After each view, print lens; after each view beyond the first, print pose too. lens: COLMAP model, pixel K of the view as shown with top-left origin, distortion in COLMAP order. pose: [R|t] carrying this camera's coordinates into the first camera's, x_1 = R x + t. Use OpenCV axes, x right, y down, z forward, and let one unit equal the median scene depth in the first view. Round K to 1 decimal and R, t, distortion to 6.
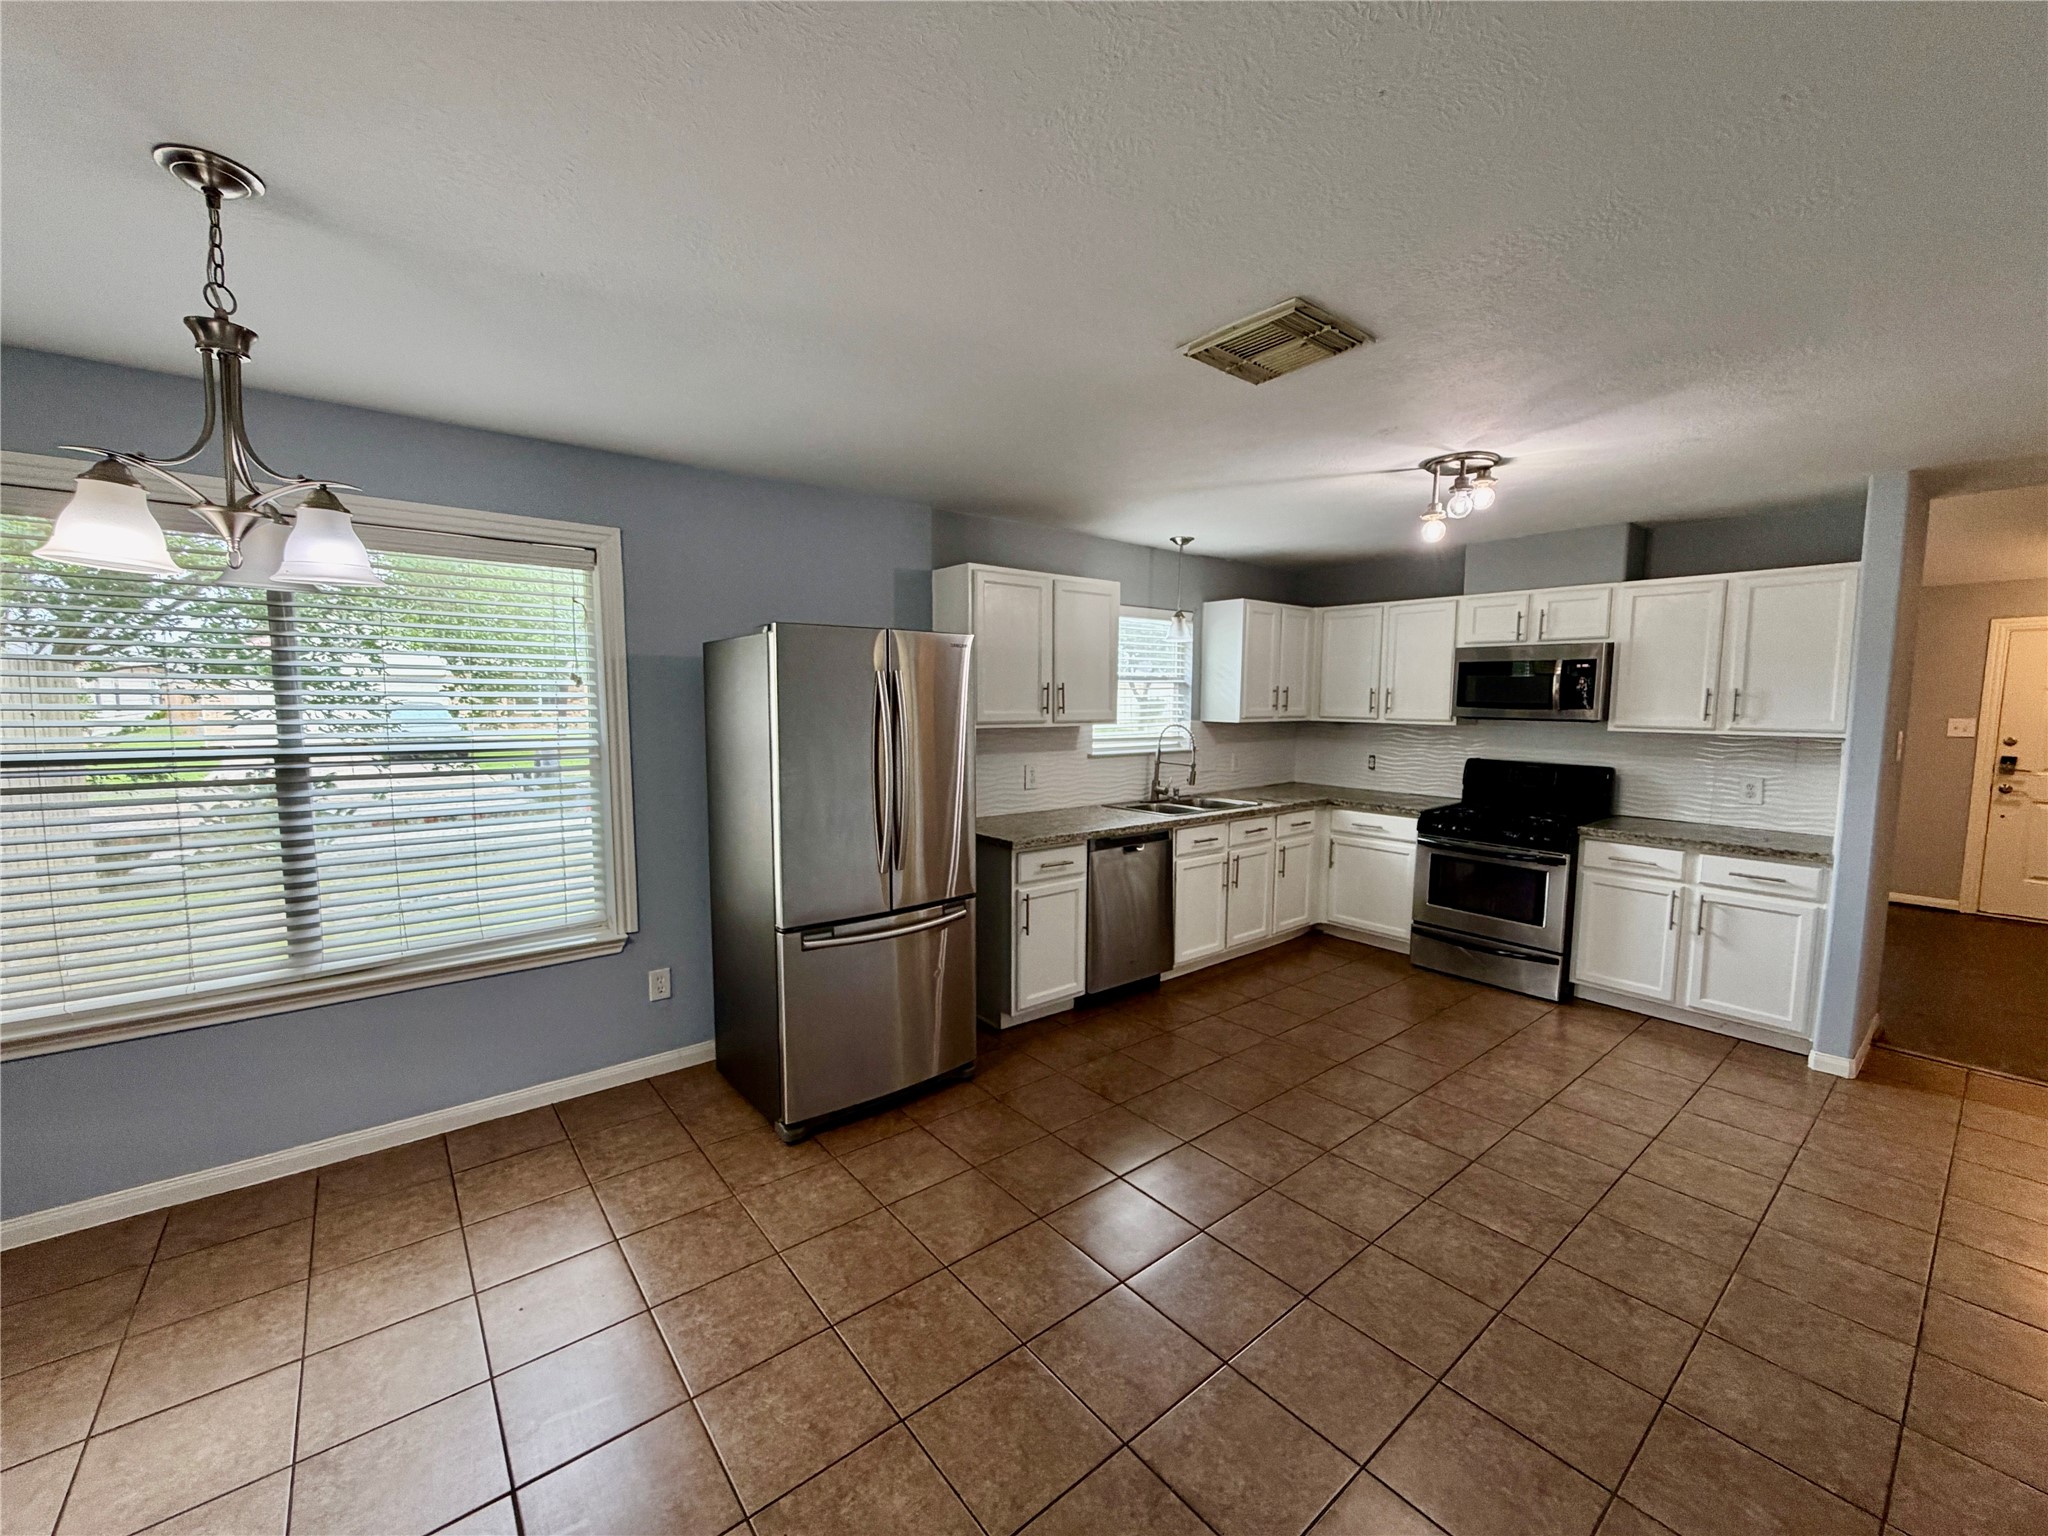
lens RADIAL K [[812.5, 0, 1020.9], [0, 812.5, 768.6], [0, 0, 1]] dist [-0.000437, -0.000039]
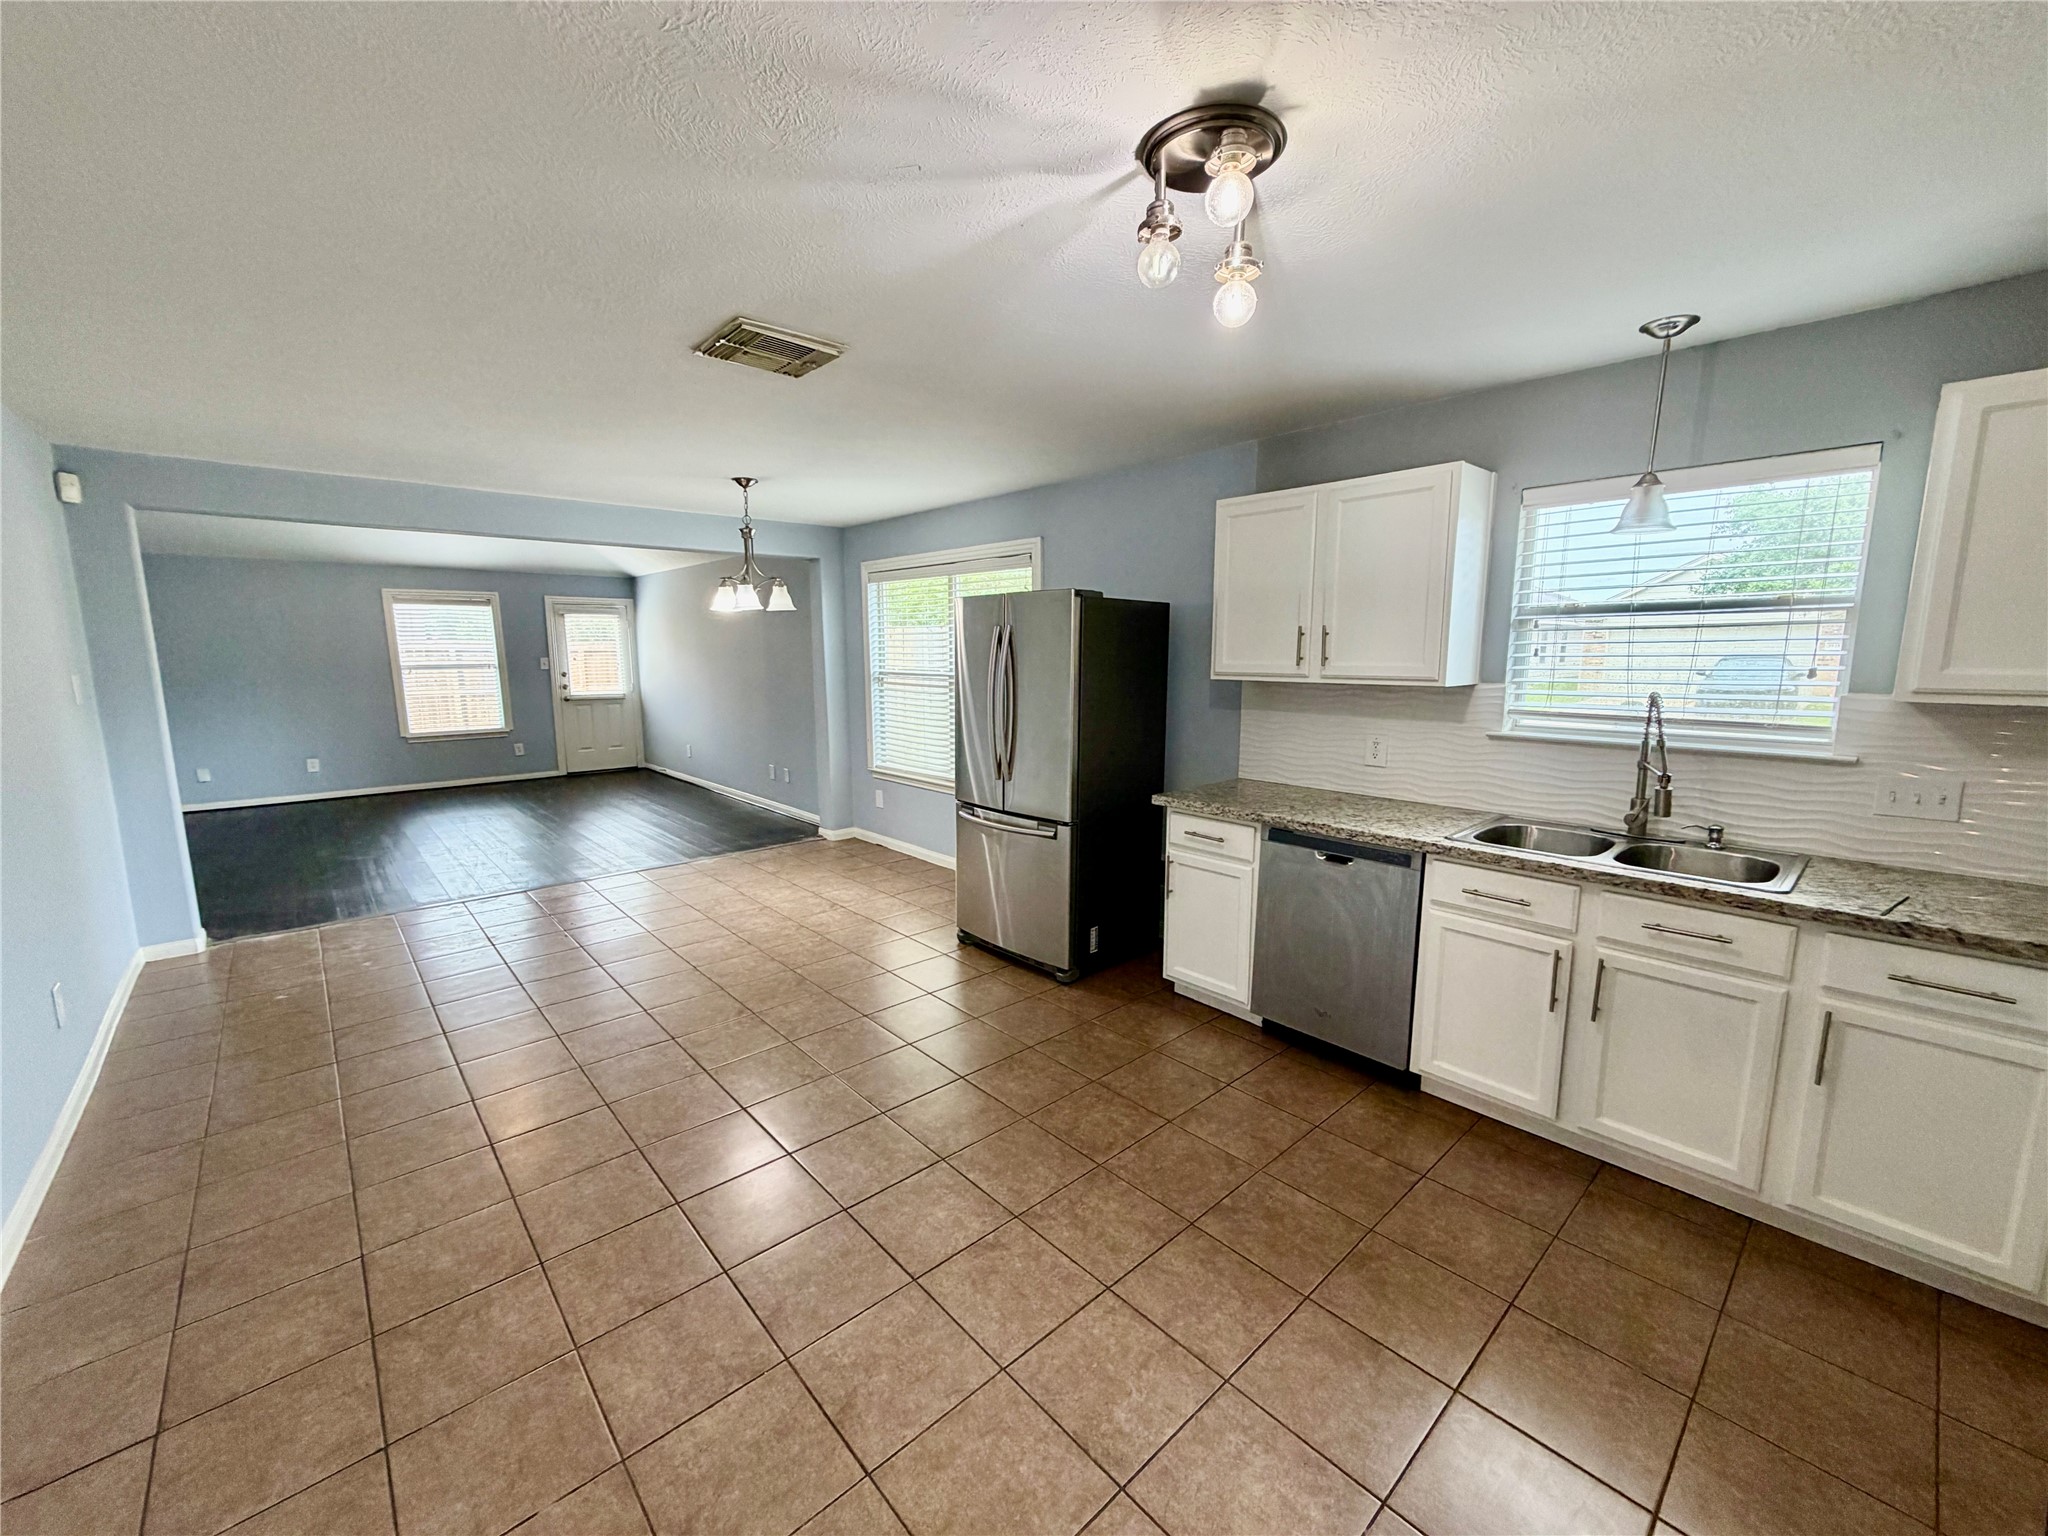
lens RADIAL K [[812.5, 0, 1020.9], [0, 812.5, 768.6], [0, 0, 1]] dist [-0.000437, -0.000039]
pose [[0.052466, 0.141954, -0.988482, 0.845991], [-0.085022, 0.986886, 0.137212, -0.055466], [0.994997, 0.076844, 0.063847, 0.702779]]
